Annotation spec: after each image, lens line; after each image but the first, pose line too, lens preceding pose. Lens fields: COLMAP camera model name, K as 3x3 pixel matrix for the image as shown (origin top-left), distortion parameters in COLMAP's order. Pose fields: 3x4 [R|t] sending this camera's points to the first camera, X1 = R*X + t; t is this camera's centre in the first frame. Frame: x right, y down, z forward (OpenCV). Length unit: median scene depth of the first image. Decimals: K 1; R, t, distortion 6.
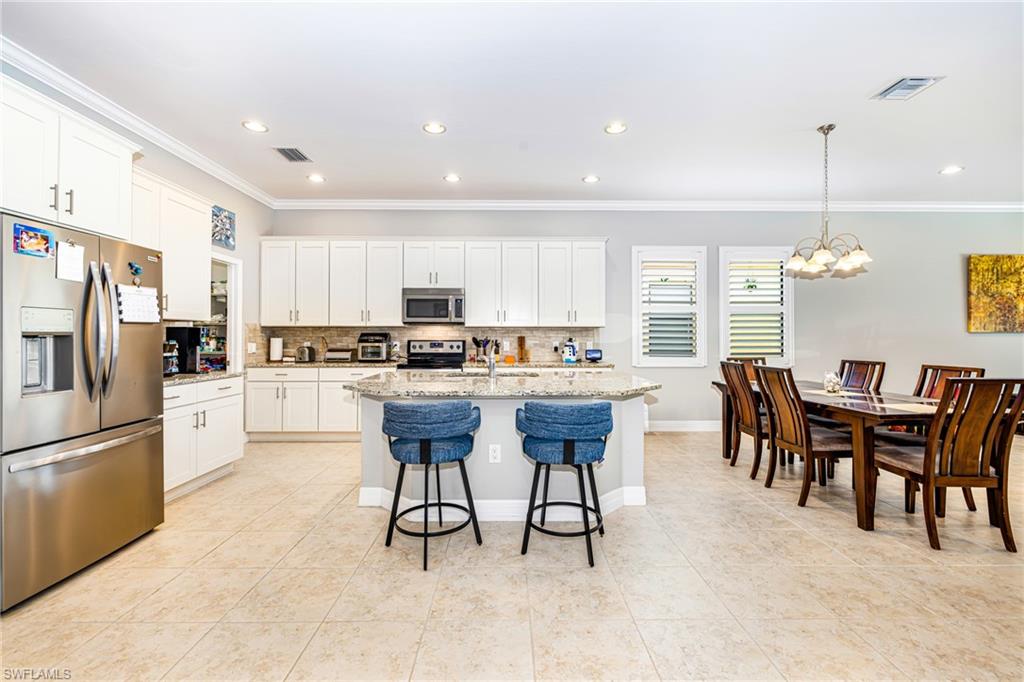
lens RADIAL K [[440.2, 0, 506.8], [0, 440.2, 331.7], [0, 0, 1]] dist [-0.002779, -0.000391]
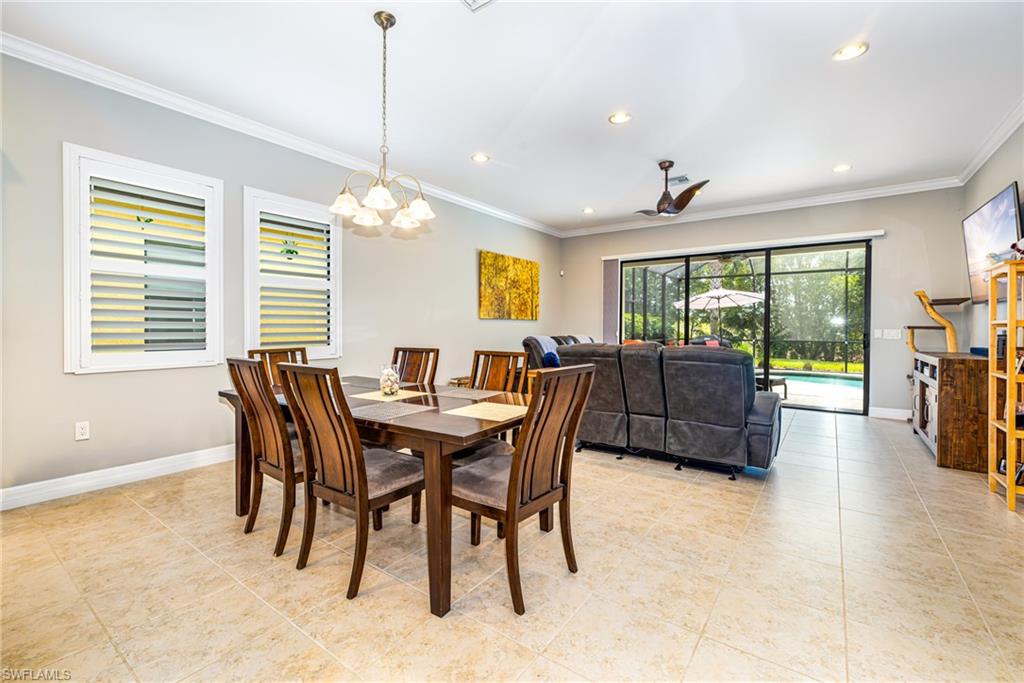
lens RADIAL K [[440.2, 0, 508.0], [0, 440.2, 331.8], [0, 0, 1]] dist [-0.002779, -0.000391]
pose [[0.590138, -0.009293, 0.807249, 0.196292], [-0.012887, 0.999698, 0.020929, 0.013278], [-0.807199, -0.022754, 0.589840, 0.300193]]
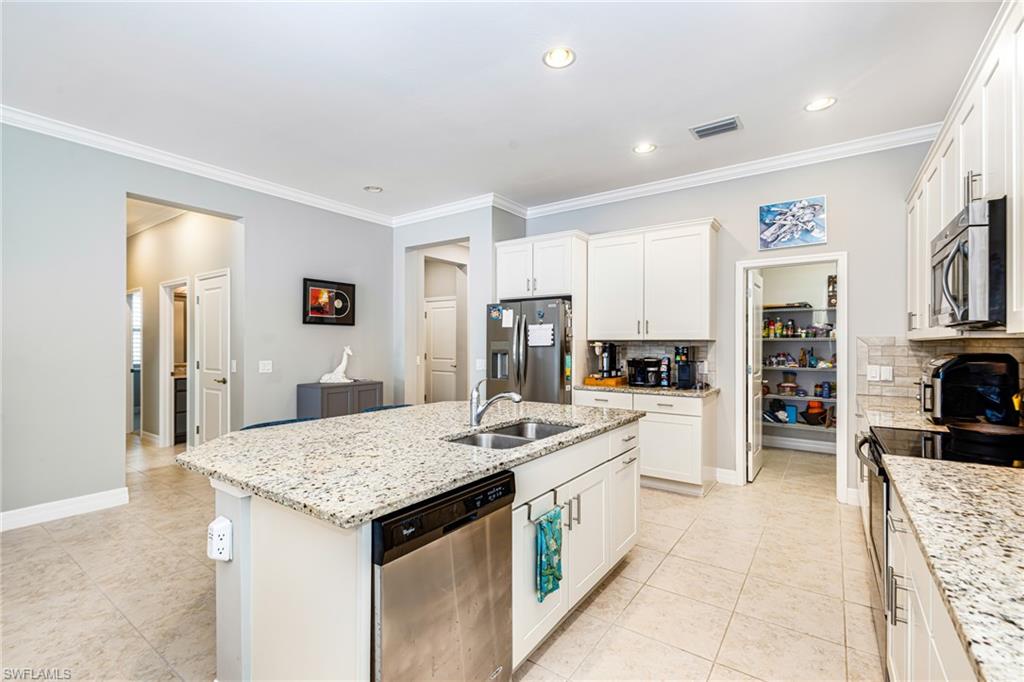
lens RADIAL K [[465.2, 0, 515.6], [0, 465.2, 342.5], [0, 0, 1]] dist [0.010905, -0.001116]
pose [[-0.567356, -0.003645, -0.823465, 0.337277], [0.010359, 0.999879, -0.011563, -0.007745], [0.823407, -0.015090, -0.567250, 0.963893]]
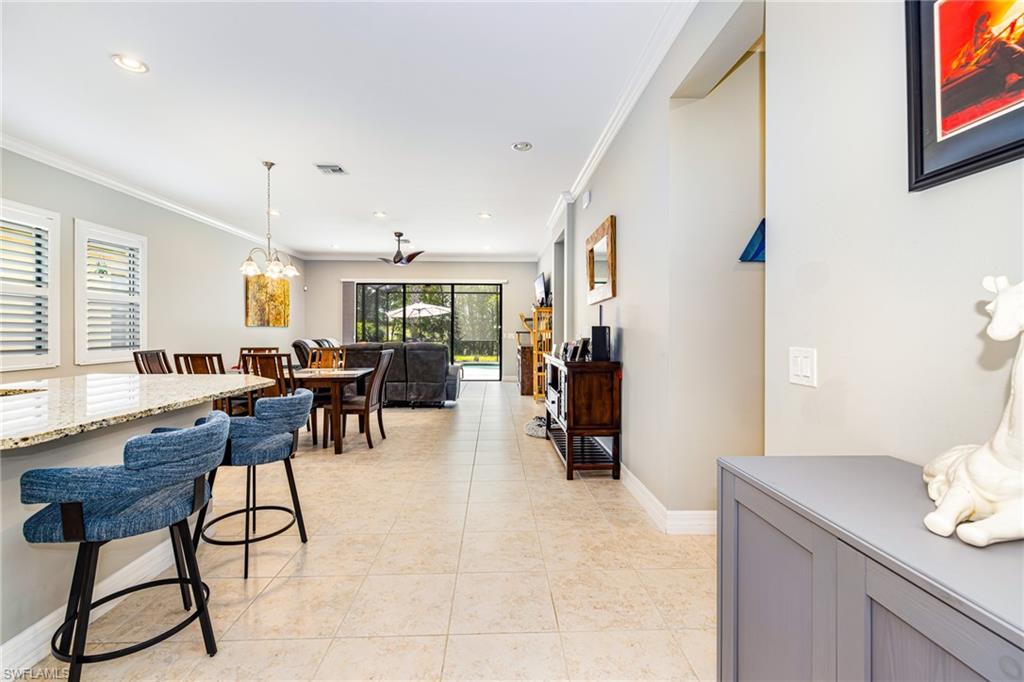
lens RADIAL K [[440.2, 0, 512.0], [0, 440.2, 328.3], [0, 0, 1]] dist [-0.002779, -0.000391]
pose [[-0.040848, 0.004284, 0.999156, -0.412660], [-0.012283, 0.999913, -0.004789, 0.005133], [-0.999090, -0.012468, -0.040792, 0.250861]]
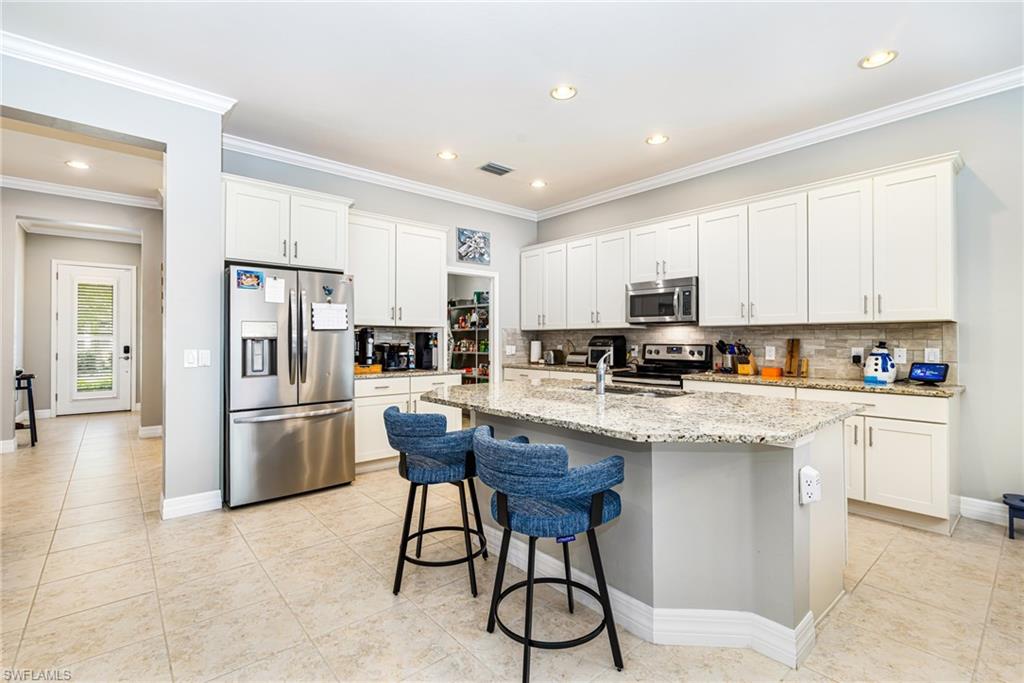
lens RADIAL K [[450.5, 0, 515.7], [0, 450.5, 343.6], [0, 0, 1]] dist [-0.000049, 0.001402]
pose [[0.659302, 0.005169, -0.751861, 0.301212], [0.009573, 0.999838, 0.015269, 0.003500], [0.751818, -0.017265, 0.659145, 0.253706]]
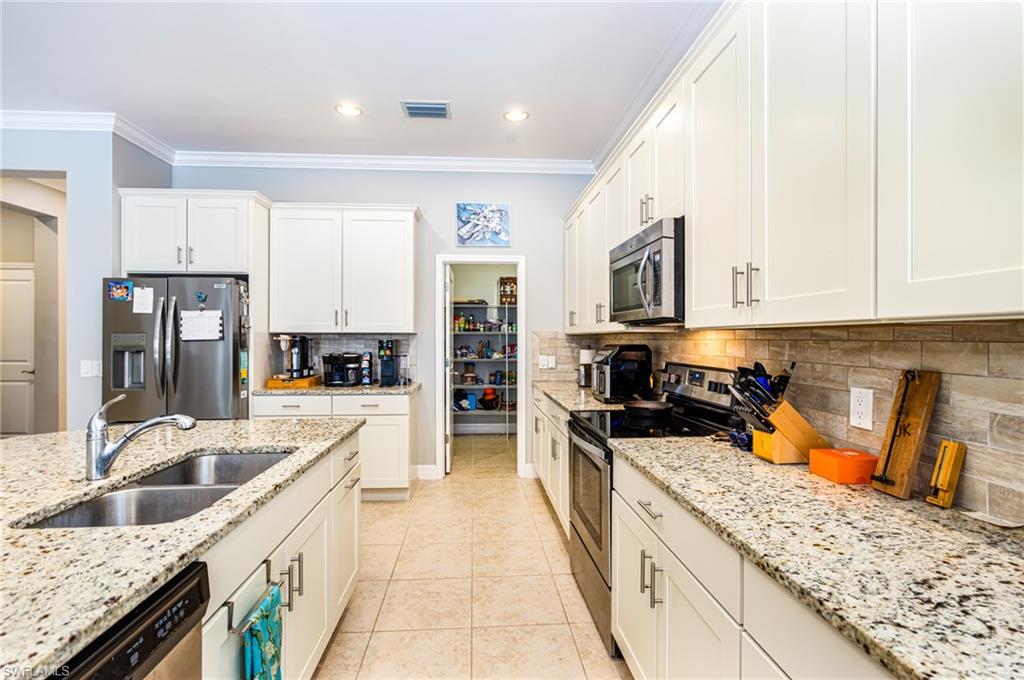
lens RADIAL K [[465.2, 0, 506.9], [0, 465.2, 336.2], [0, 0, 1]] dist [0.010905, -0.001116]
pose [[0.065441, -0.004238, -0.997847, 0.264197], [0.013531, 0.999903, -0.003360, -0.007932], [0.997765, -0.013282, 0.065492, 0.886247]]
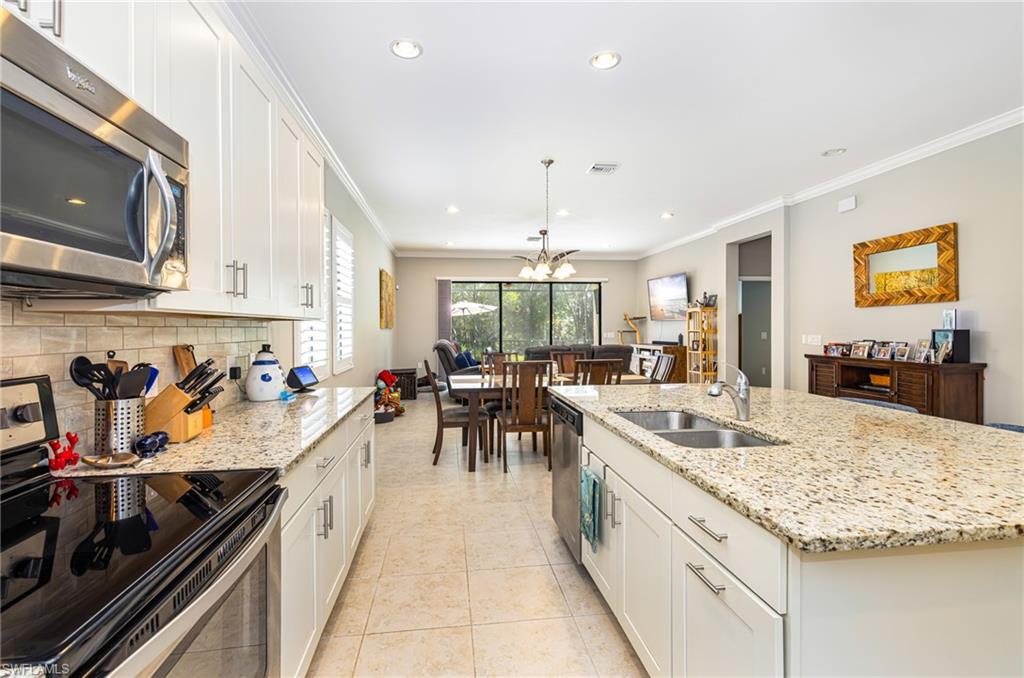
lens RADIAL K [[453.2, 0, 514.7], [0, 453.2, 330.1], [0, 0, 1]] dist [0.011057, 0.000187]
pose [[-0.133632, -0.006651, 0.991009, -0.362136], [-0.004301, 0.999972, 0.006131, -0.003703], [-0.991022, -0.003443, -0.133657, 0.897920]]
